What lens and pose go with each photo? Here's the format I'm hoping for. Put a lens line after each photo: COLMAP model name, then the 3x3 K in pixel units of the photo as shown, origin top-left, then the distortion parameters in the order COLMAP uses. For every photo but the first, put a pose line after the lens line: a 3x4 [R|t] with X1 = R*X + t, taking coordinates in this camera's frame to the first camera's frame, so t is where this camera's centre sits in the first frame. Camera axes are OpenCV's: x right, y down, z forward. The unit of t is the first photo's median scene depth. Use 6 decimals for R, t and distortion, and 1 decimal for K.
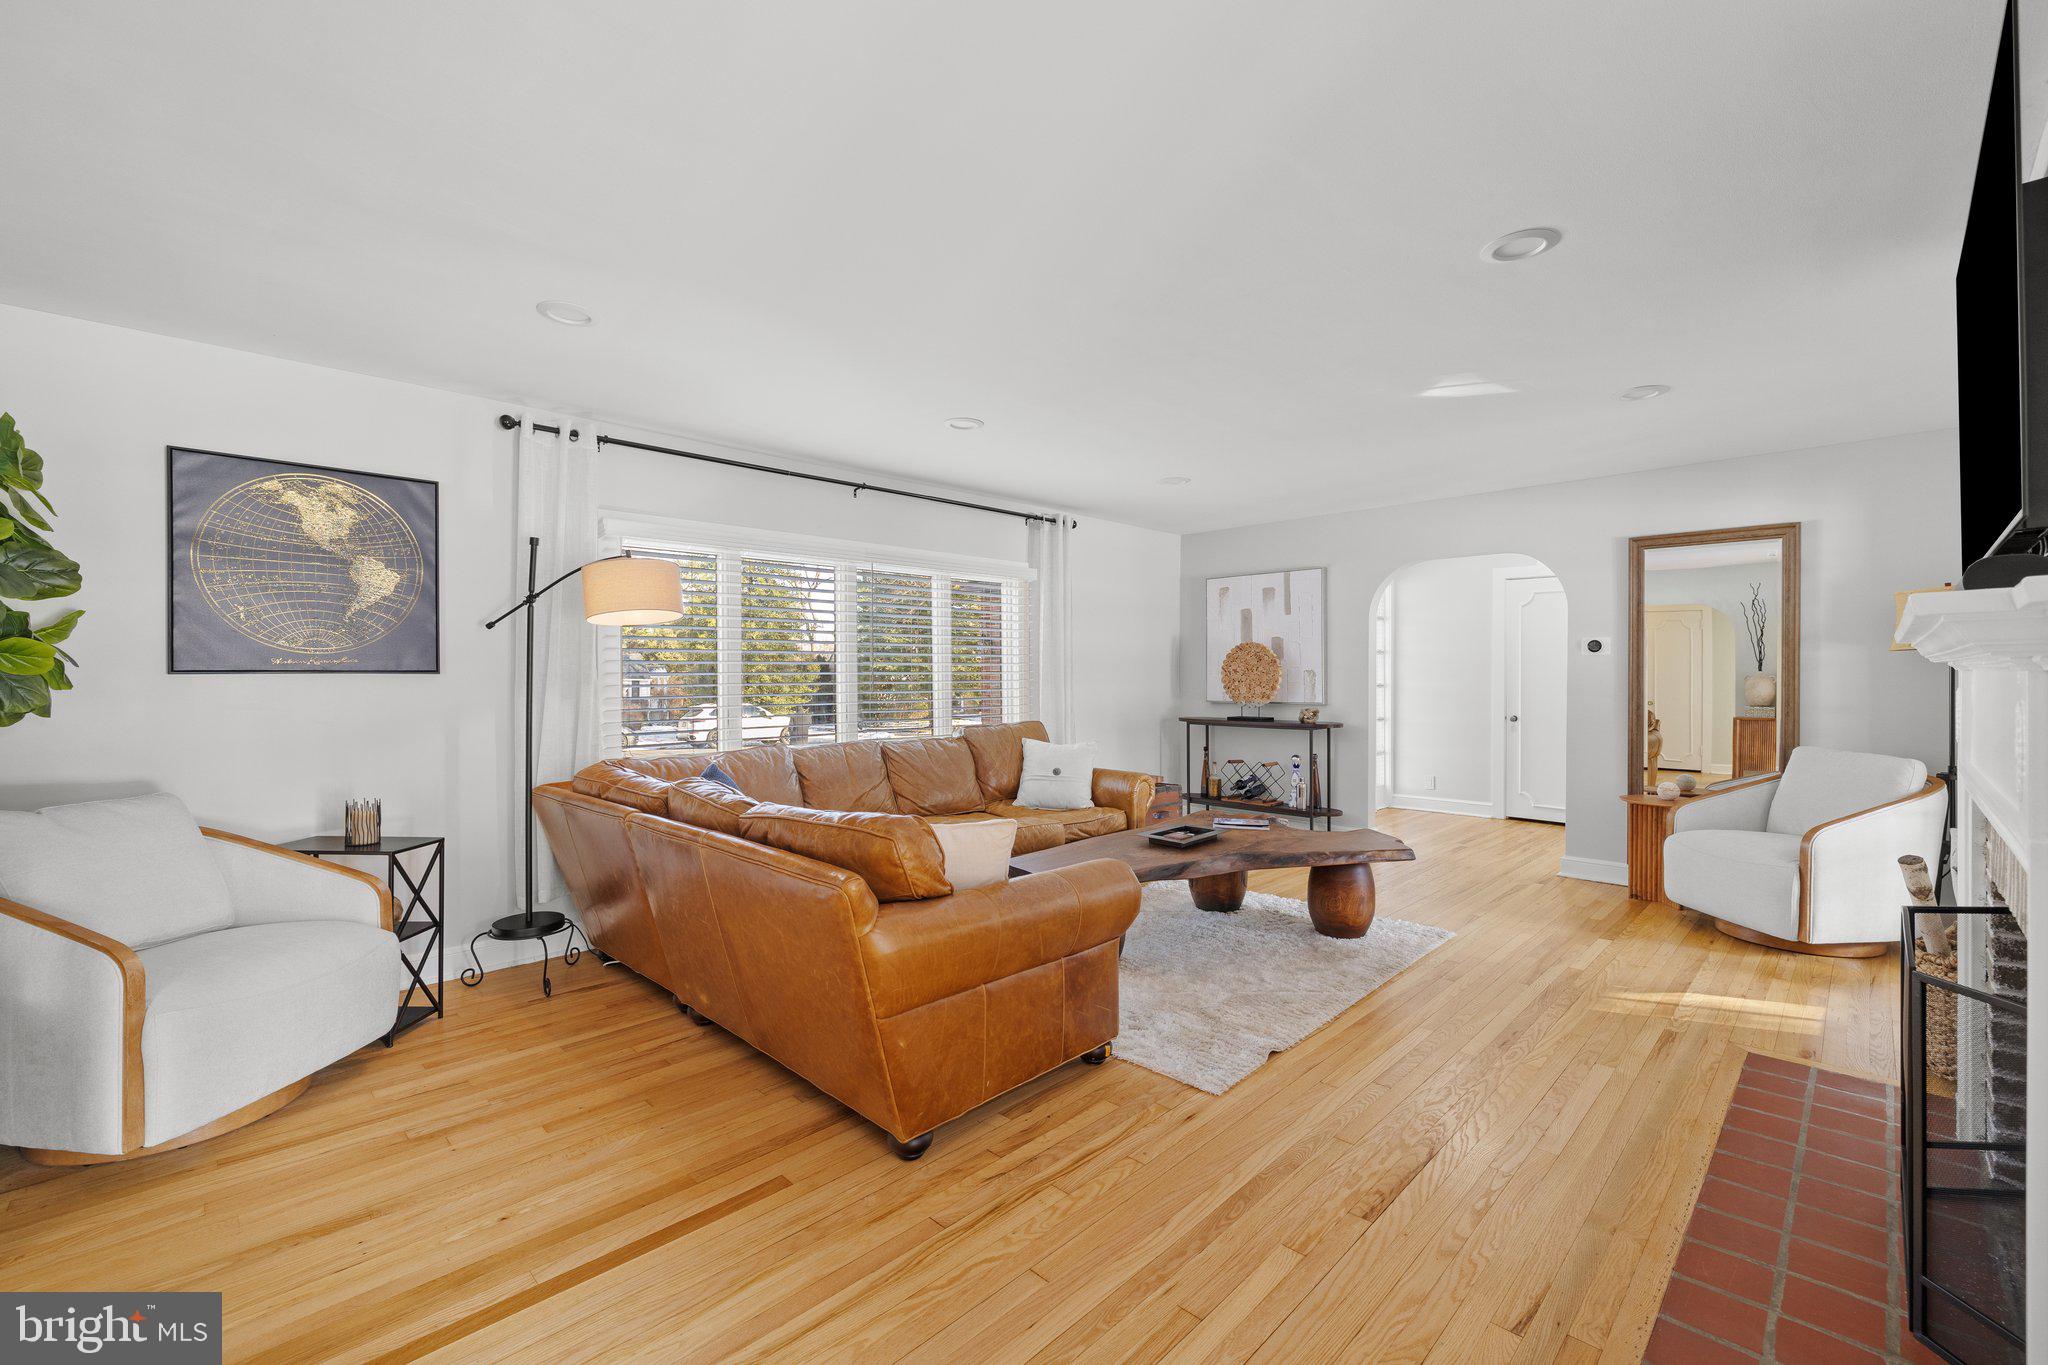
lens RADIAL K [[858.0, 0, 1024.4], [0, 858.0, 676.1], [0, 0, 1]] dist [0.000413, 0.000046]
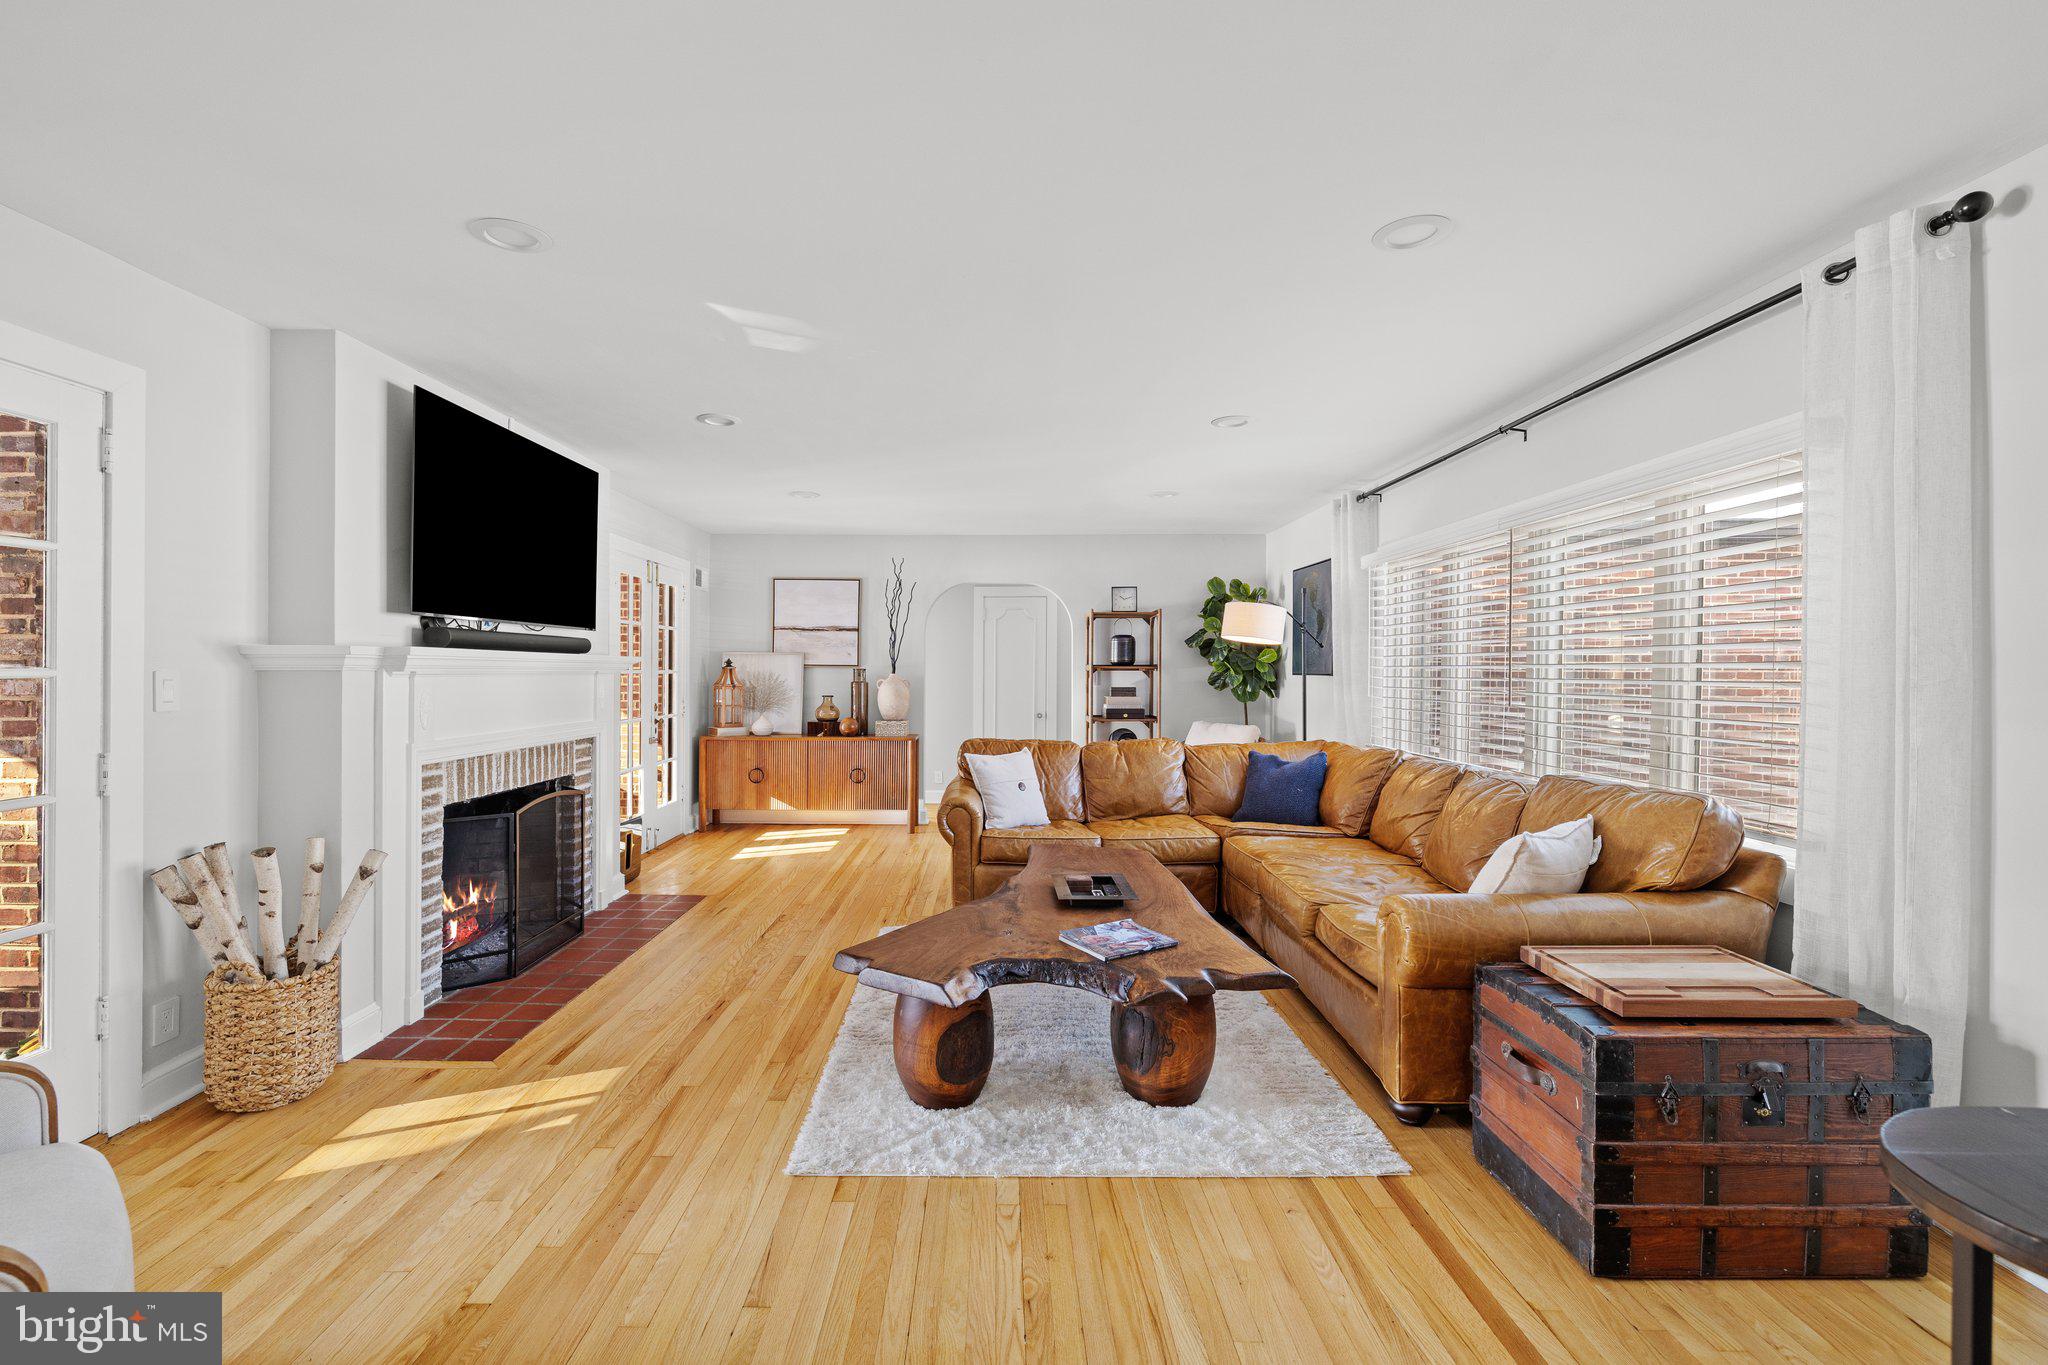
lens RADIAL K [[877.4, 0, 993.9], [0, 877.4, 669.2], [0, 0, 1]] dist [0.004060, 0.000727]
pose [[-0.711795, 0.000288, -0.702387, 0.517854], [-0.003229, 0.999988, 0.003682, -0.010622], [0.702380, 0.004889, -0.711786, 0.962987]]
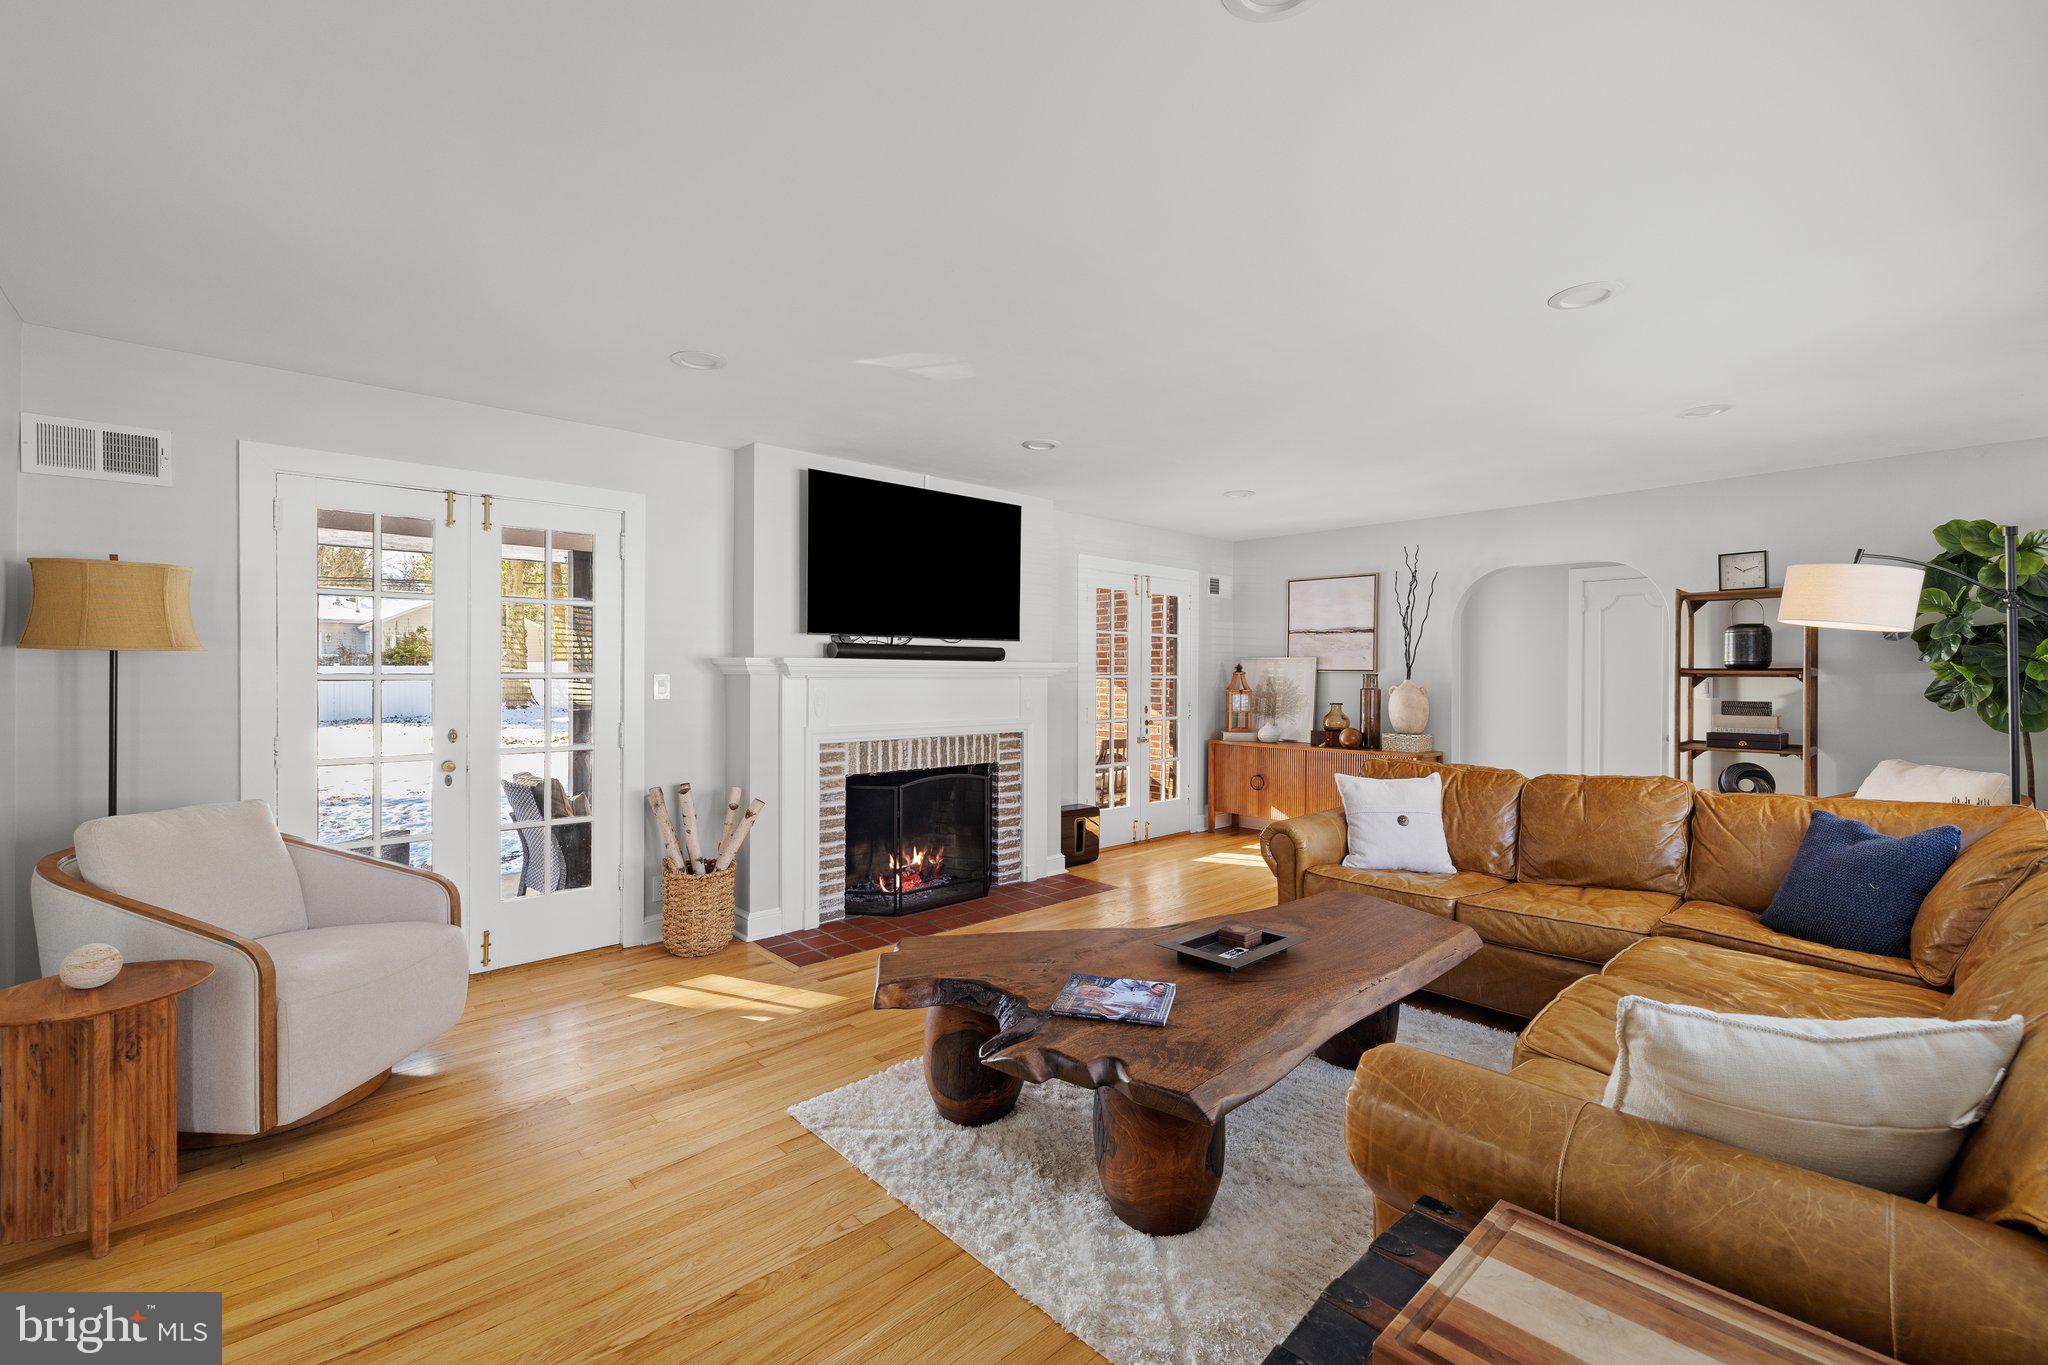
lens RADIAL K [[864.8, 0, 1026.2], [0, 864.8, 670.6], [0, 0, 1]] dist [0.001235, -0.000144]
pose [[-0.999295, -0.000342, 0.037534, 0.200697], [-0.000346, 1.000000, -0.000107, -0.010250], [-0.037534, -0.000120, -0.999295, 1.050481]]
